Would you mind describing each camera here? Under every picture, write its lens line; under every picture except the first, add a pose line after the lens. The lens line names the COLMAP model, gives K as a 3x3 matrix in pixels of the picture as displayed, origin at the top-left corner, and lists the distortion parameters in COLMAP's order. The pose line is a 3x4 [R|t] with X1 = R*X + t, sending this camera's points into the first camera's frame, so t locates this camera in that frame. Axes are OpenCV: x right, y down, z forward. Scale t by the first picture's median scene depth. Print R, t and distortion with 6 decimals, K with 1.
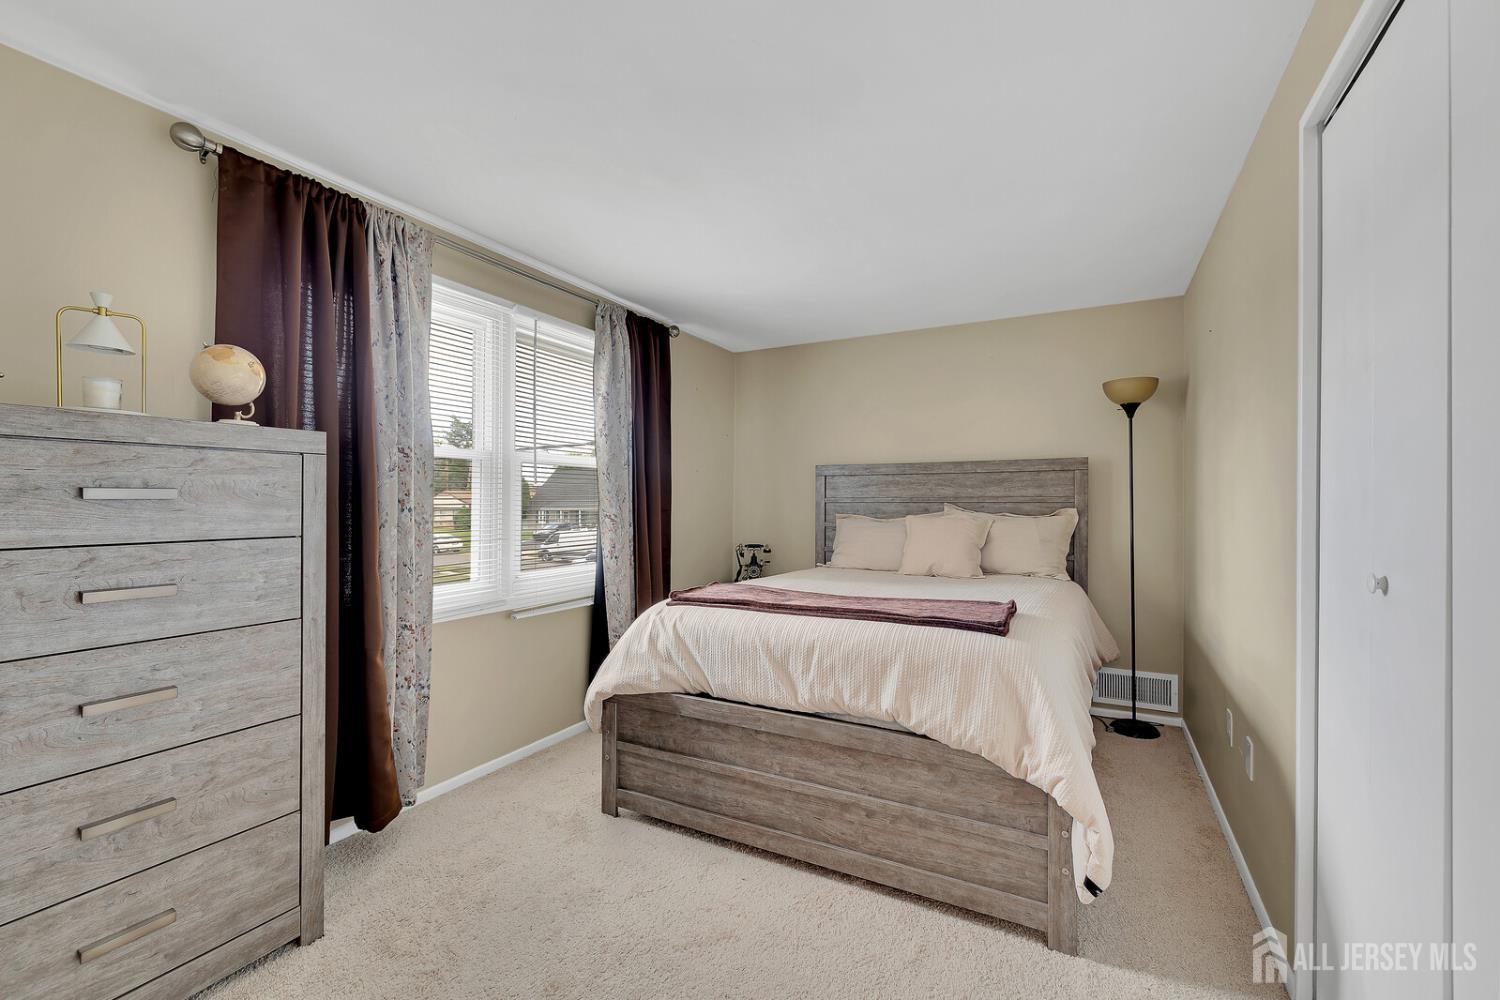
lens RADIAL K [[636.9, 0, 740.9], [0, 636.9, 501.8], [0, 0, 1]] dist [-0.000745, -0.000241]
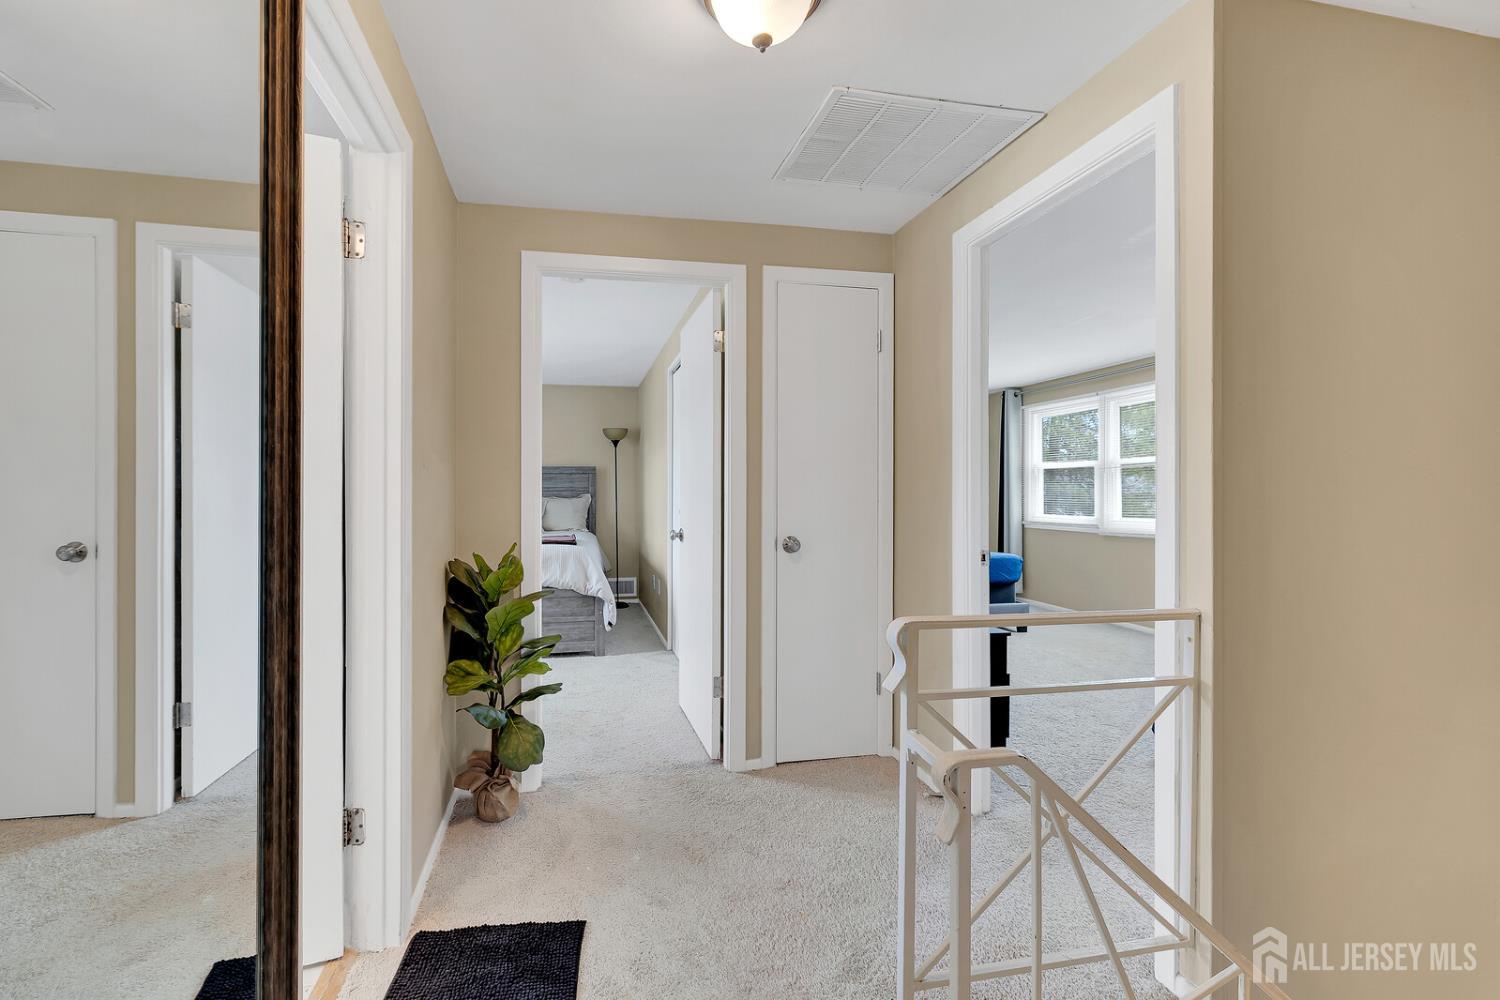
lens RADIAL K [[636.9, 0, 740.9], [0, 636.9, 501.8], [0, 0, 1]] dist [-0.000745, -0.000241]
pose [[0.724167, -0.013228, 0.689498, -0.460882], [0.001223, 0.999839, 0.017898, 0.000959], [-0.689624, -0.012118, 0.724066, -0.685655]]
